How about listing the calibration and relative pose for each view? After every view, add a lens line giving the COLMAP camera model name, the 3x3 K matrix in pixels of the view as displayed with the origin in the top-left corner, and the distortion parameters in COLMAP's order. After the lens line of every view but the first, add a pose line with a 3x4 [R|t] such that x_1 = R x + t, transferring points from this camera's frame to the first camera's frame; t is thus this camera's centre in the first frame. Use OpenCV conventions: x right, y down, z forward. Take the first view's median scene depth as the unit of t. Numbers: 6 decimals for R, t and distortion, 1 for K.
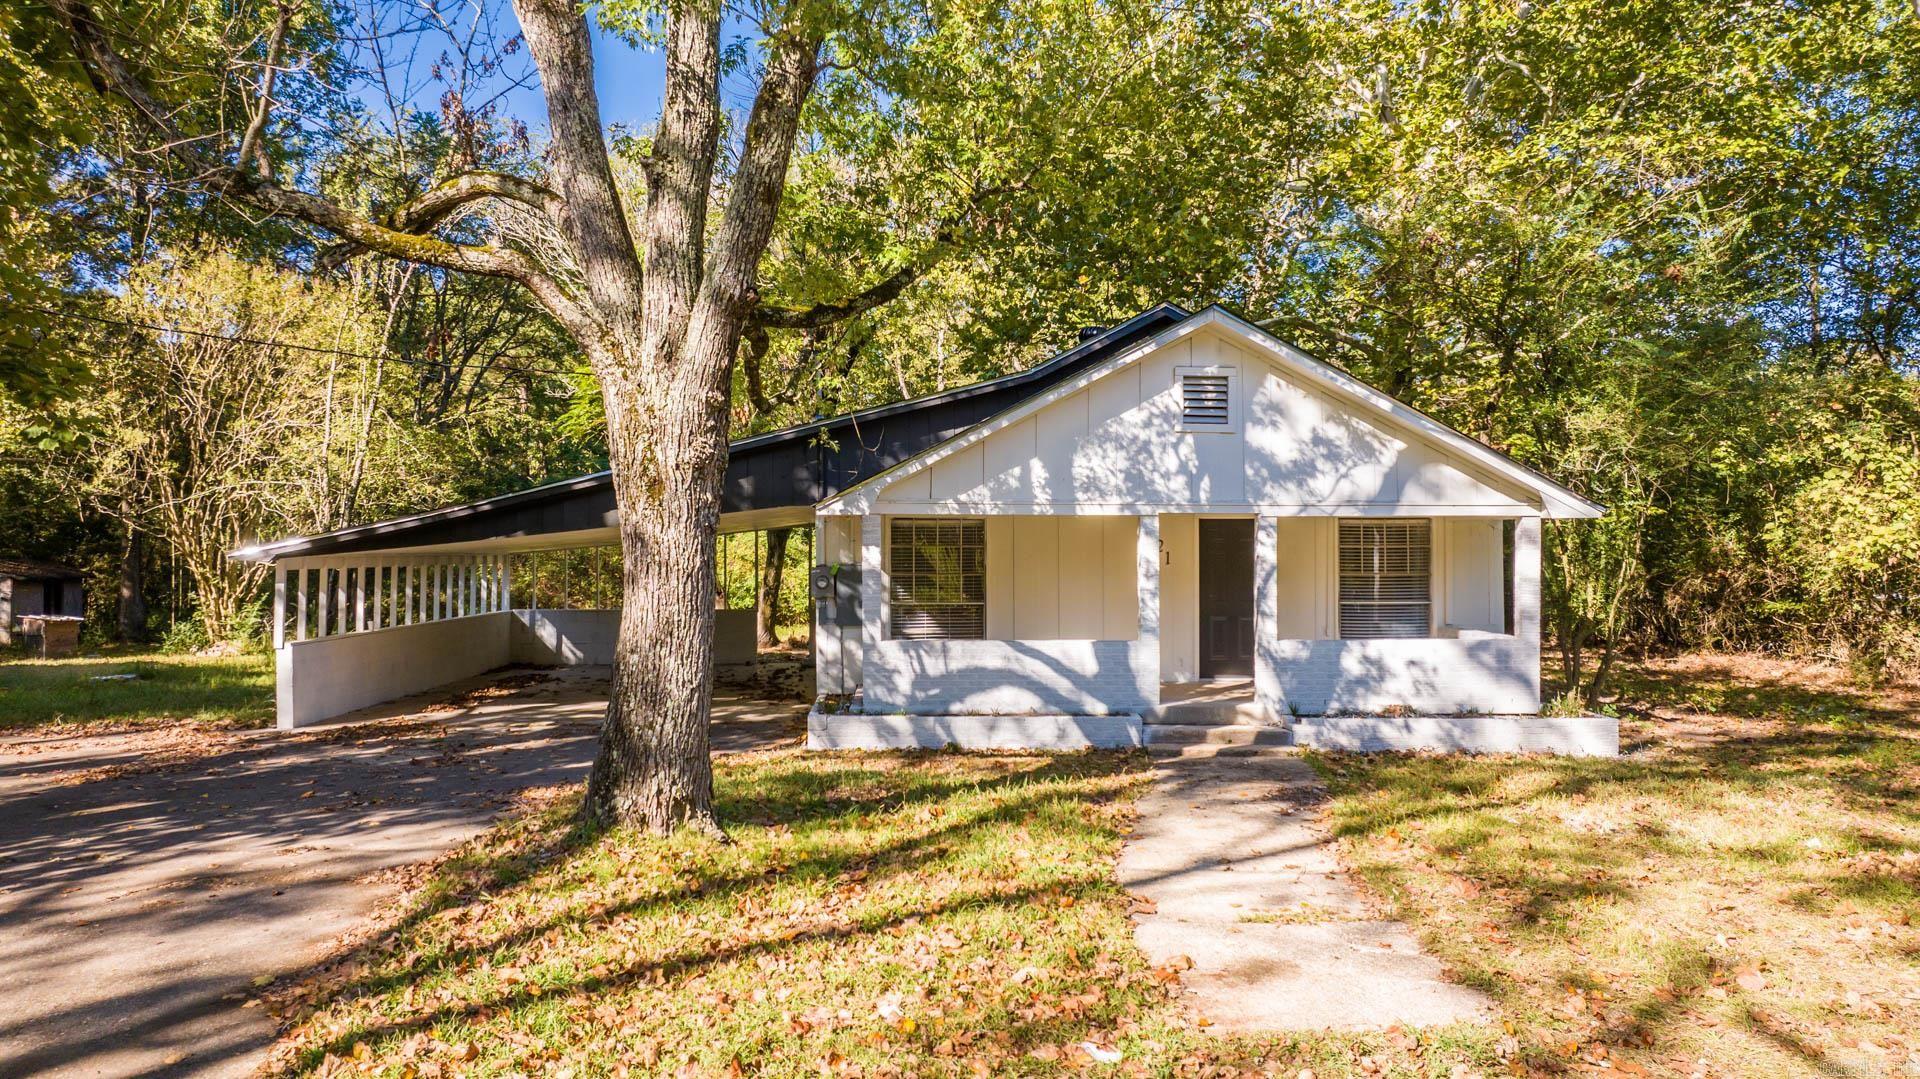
lens RADIAL K [[1355.6, 0, 959.3], [0, 1355.6, 533.0], [0, 0, 1]] dist [-0.003522, 0.001385]
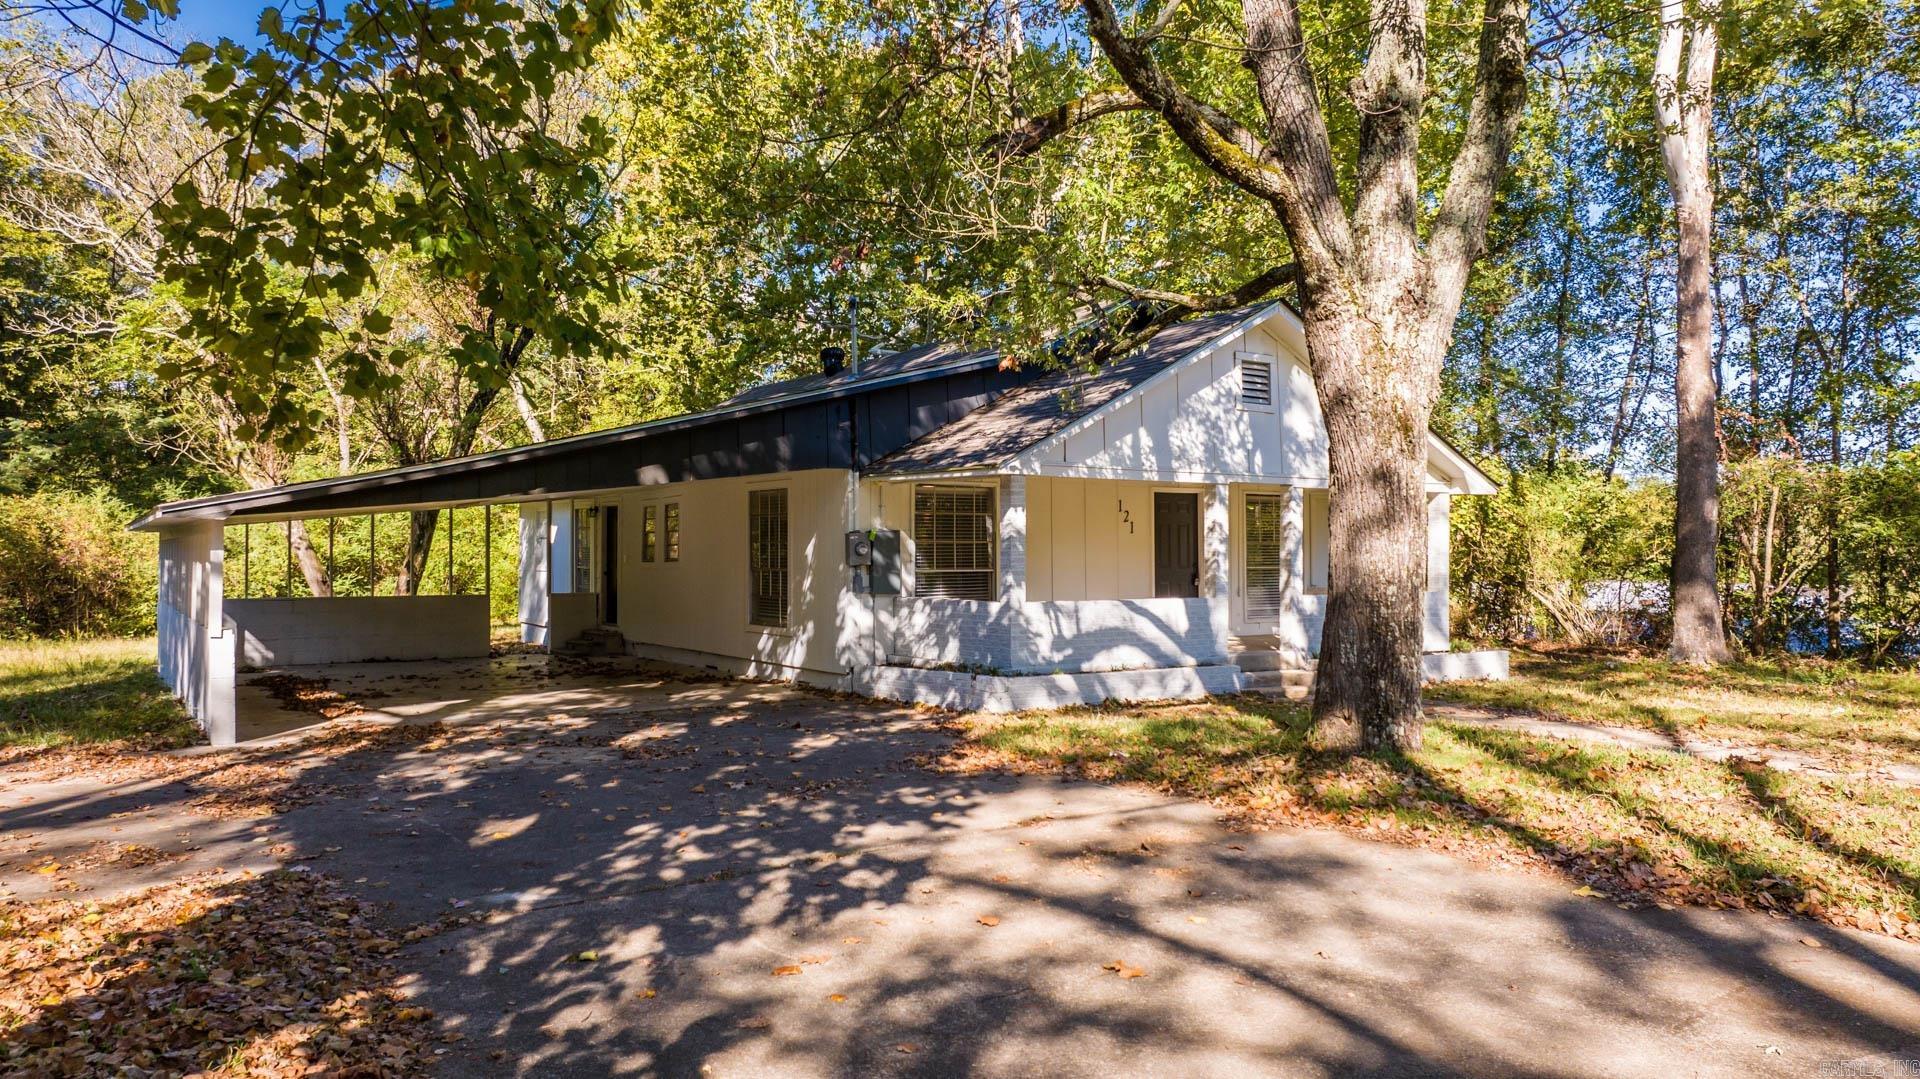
lens RADIAL K [[1355.6, 0, 971.3], [0, 1355.6, 533.1], [0, 0, 1]] dist [-0.003522, 0.001385]
pose [[0.847449, 0.006176, 0.530841, -0.615224], [-0.004422, 0.999980, -0.004575, 0.032363], [-0.530859, 0.001529, 0.847459, 0.173142]]
